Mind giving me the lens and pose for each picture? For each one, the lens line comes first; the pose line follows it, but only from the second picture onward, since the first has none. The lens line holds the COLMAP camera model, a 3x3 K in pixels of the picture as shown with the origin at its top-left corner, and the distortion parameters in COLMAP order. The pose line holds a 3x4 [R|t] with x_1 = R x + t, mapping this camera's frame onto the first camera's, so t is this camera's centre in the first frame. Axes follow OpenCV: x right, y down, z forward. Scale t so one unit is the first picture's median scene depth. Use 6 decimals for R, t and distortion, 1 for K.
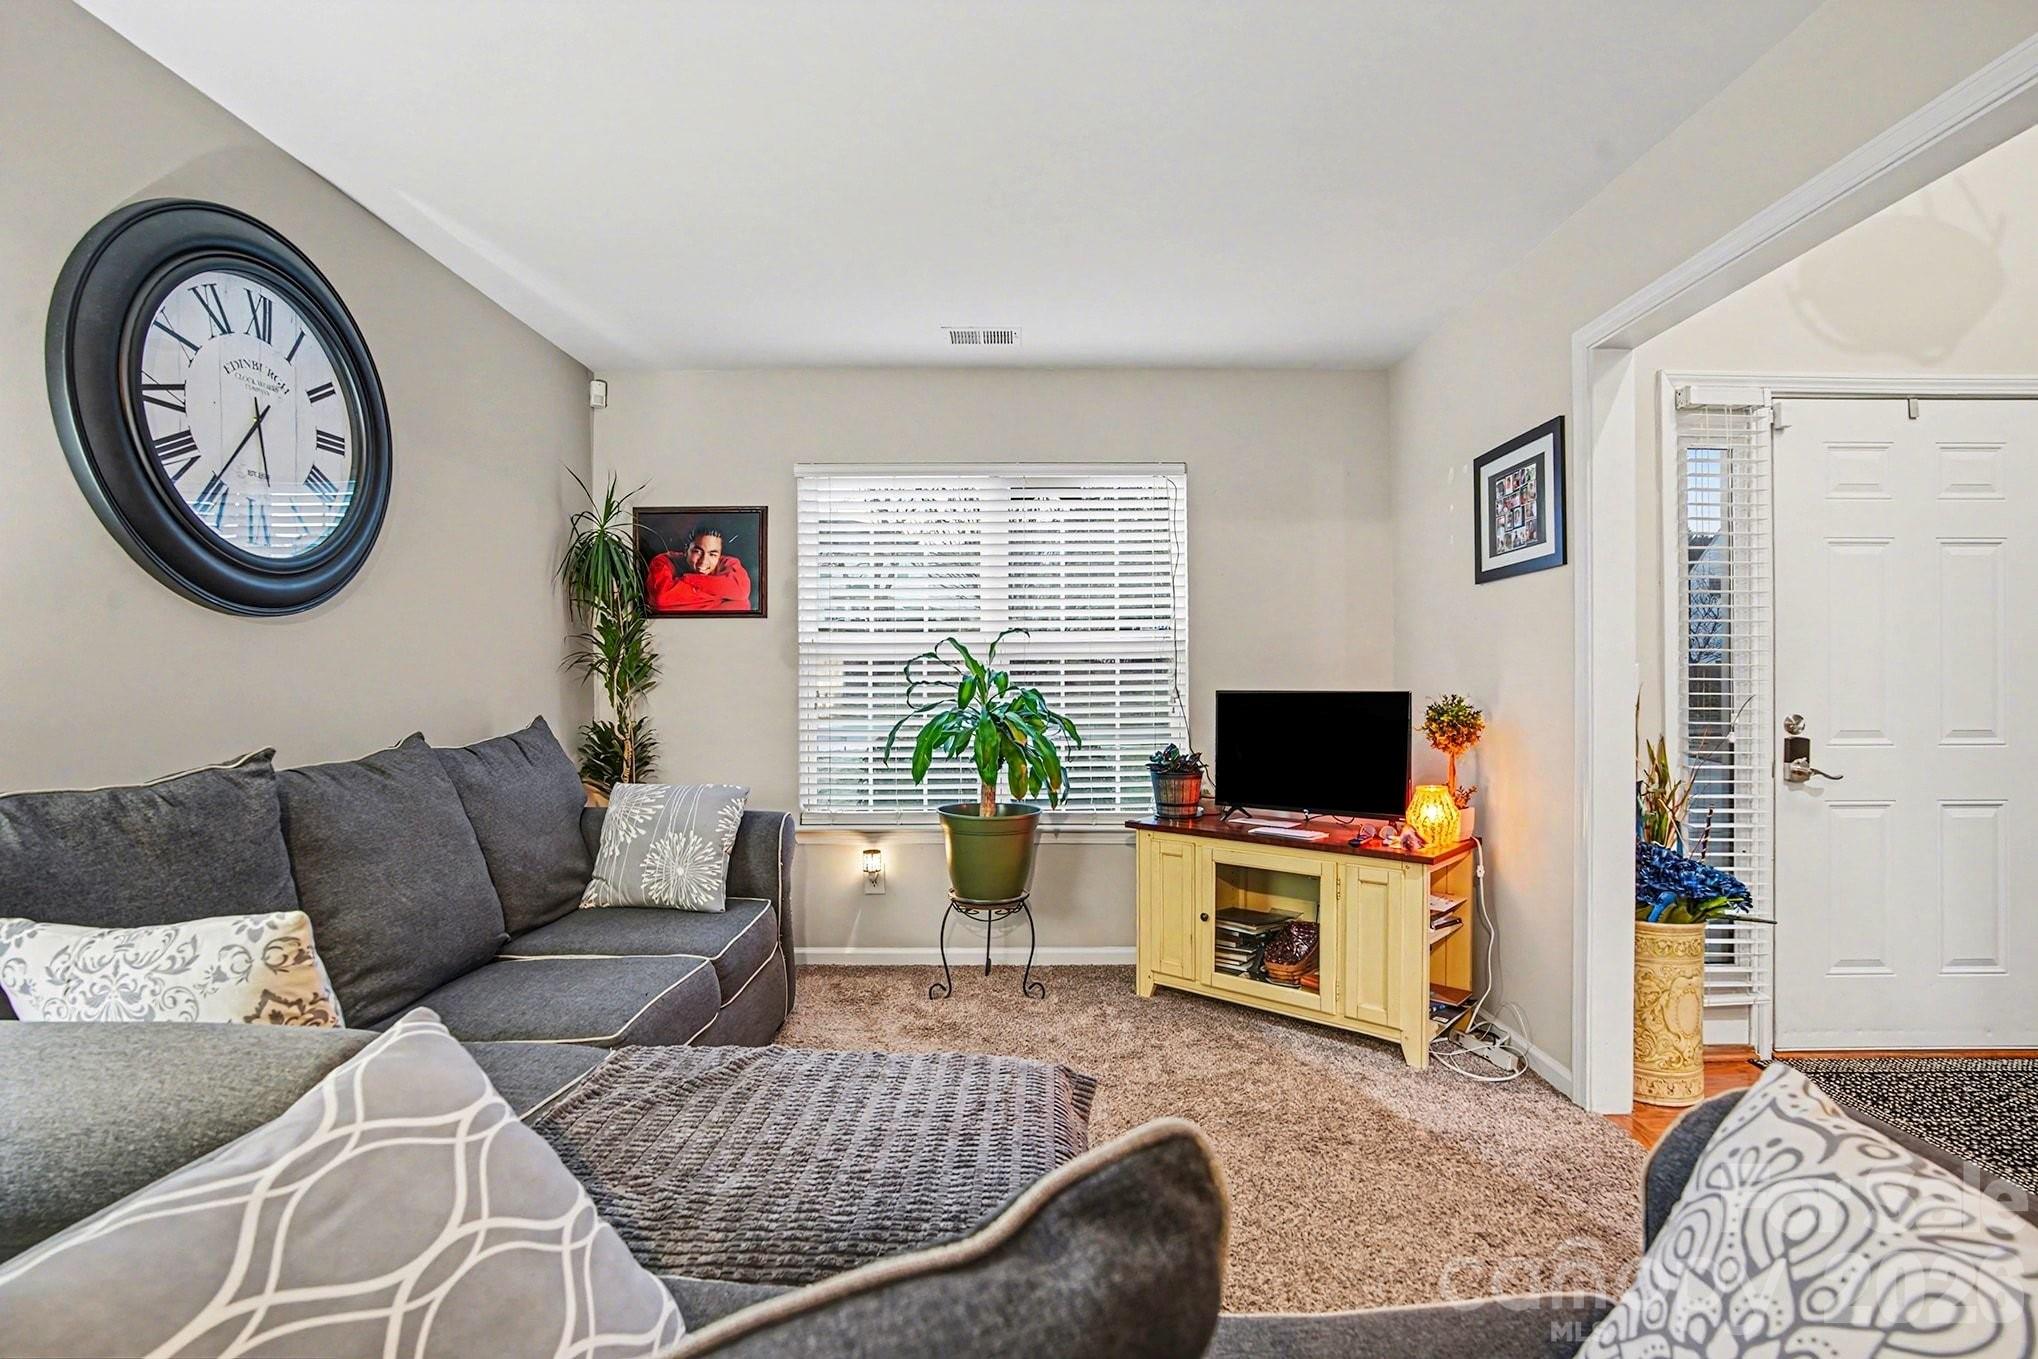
lens RADIAL K [[978.2, 0, 1019.0], [0, 978.2, 679.5], [0, 0, 1]] dist [-0.054660, 0.036117]
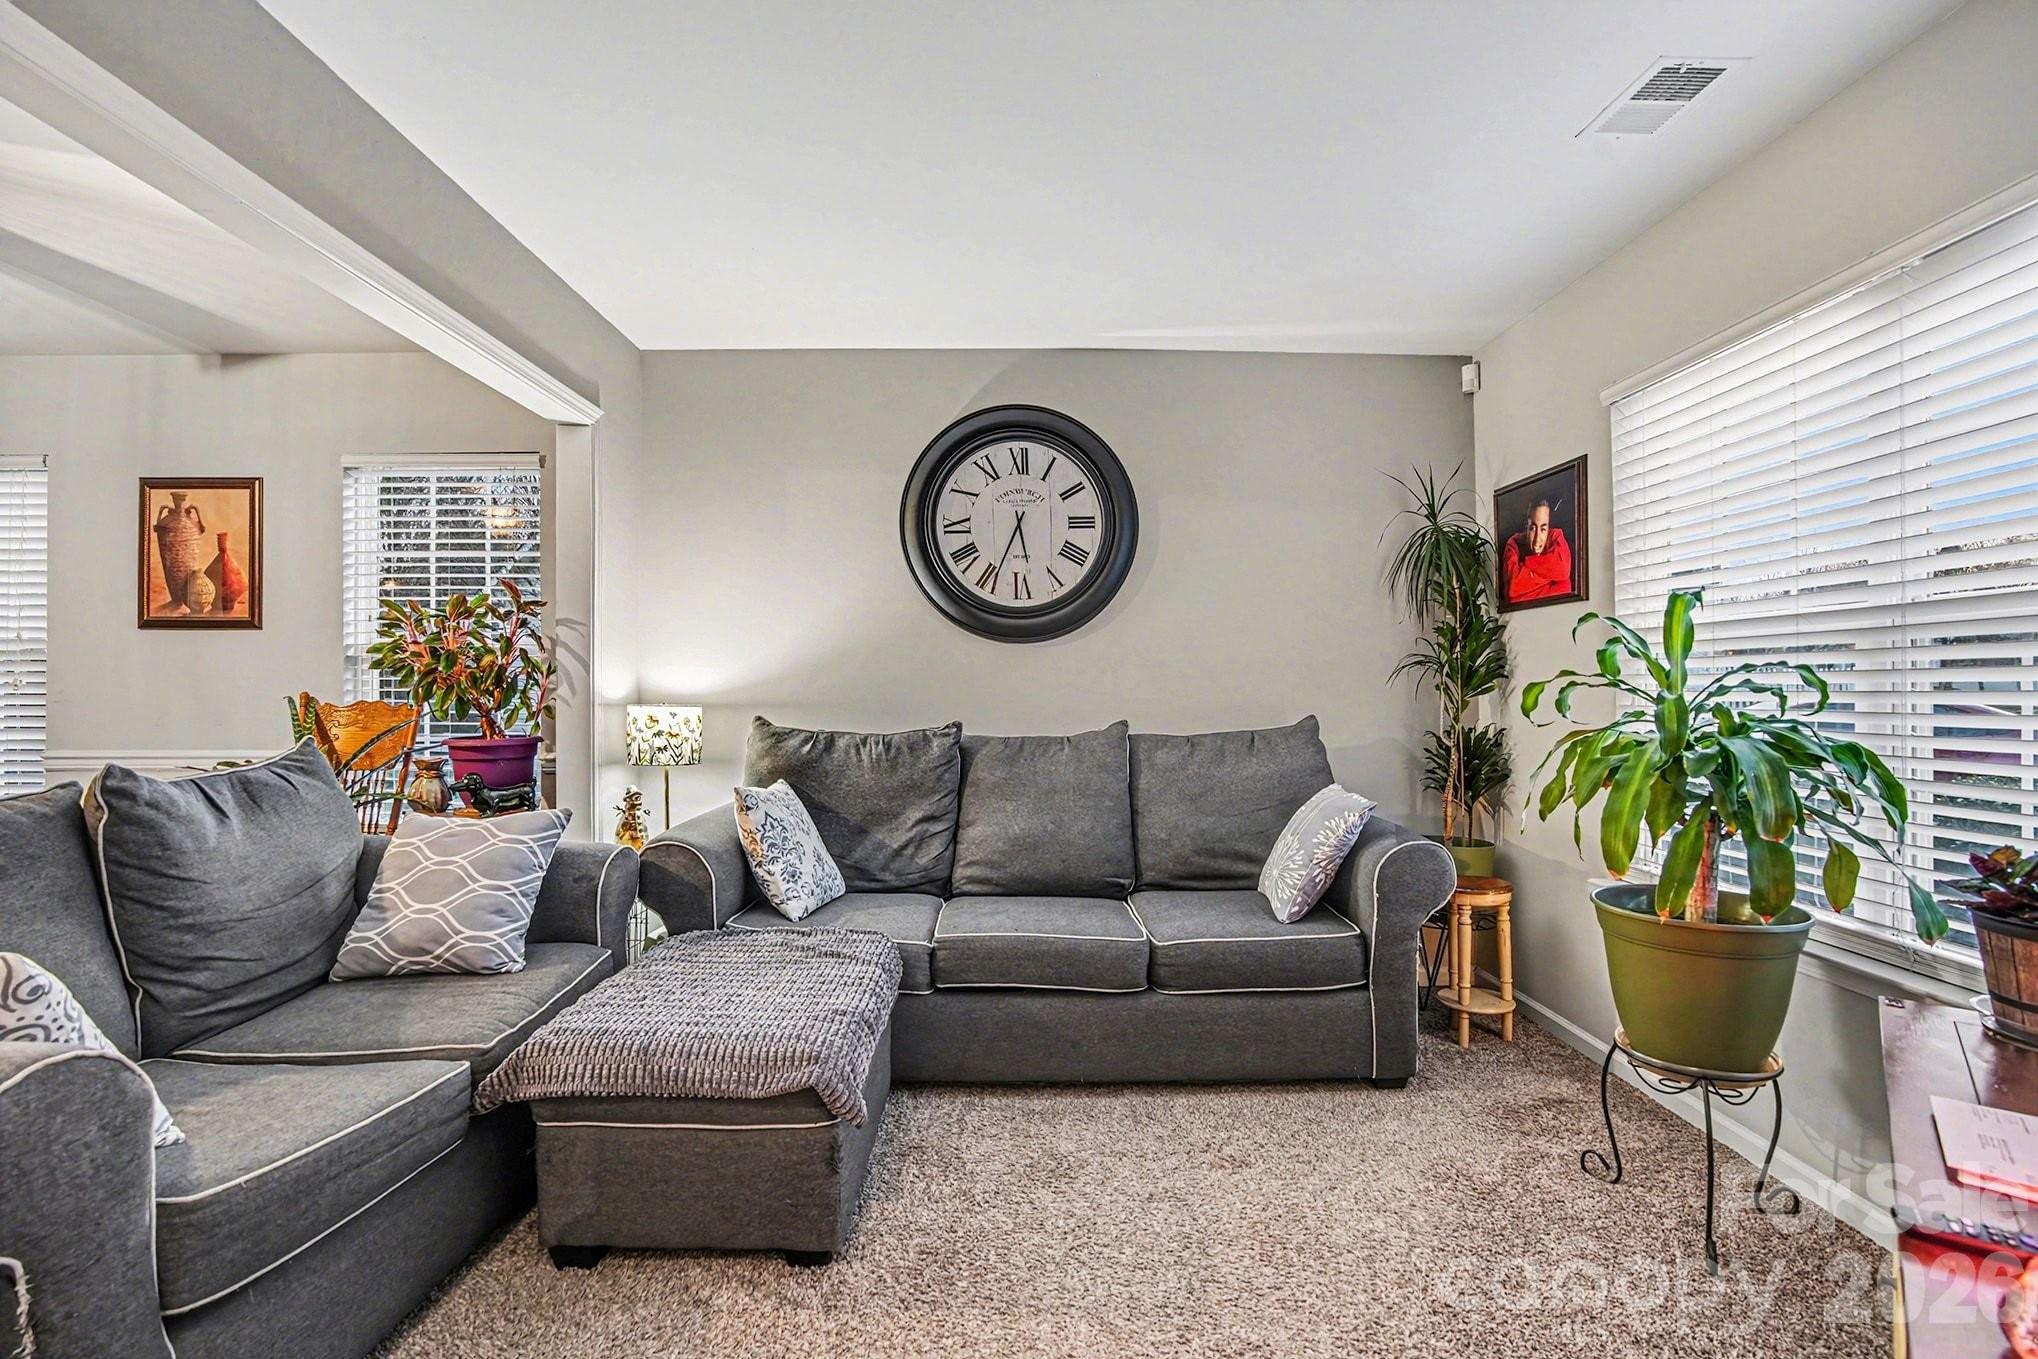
lens RADIAL K [[978.2, 0, 1019.0], [0, 978.2, 679.5], [0, 0, 1]] dist [-0.054660, 0.036117]
pose [[0.016417, -0.000270, -0.999865, 0.644528], [0.002120, 0.999998, -0.000235, -0.003043], [0.999863, -0.002116, 0.016417, 0.714891]]
